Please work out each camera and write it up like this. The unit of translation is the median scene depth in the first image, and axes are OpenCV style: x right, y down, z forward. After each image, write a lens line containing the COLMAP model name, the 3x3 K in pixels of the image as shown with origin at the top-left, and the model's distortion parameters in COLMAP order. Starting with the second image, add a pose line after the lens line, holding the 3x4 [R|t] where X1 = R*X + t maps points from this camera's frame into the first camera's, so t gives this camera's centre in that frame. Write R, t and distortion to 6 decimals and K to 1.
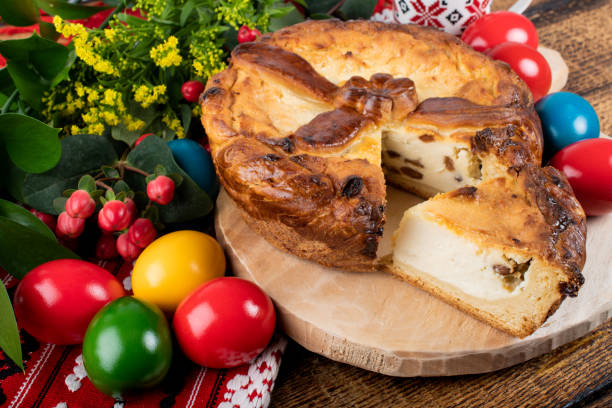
lens RADIAL K [[1077.6, 0, 306.0], [0, 1077.6, 204.0], [0, 0, 1]] dist [-0.006128, 0.073410]
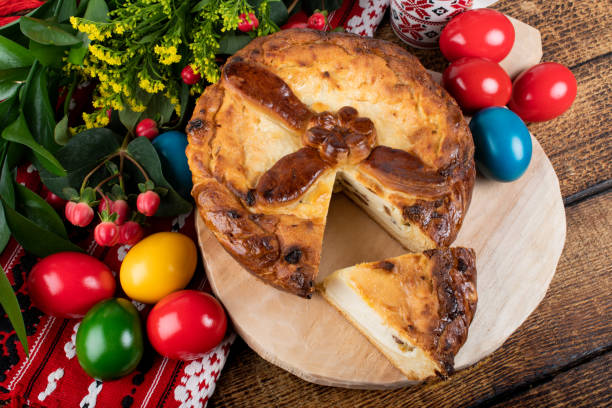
lens RADIAL K [[1071.5, 0, 306.0], [0, 1071.5, 204.0], [0, 0, 1]] dist [-0.006752, 0.060290]
pose [[0.990017, 0.136762, -0.034082, 0.085126], [-0.111601, 0.908331, 0.403088, -0.528434], [0.086085, -0.395260, 0.914527, -0.097614]]
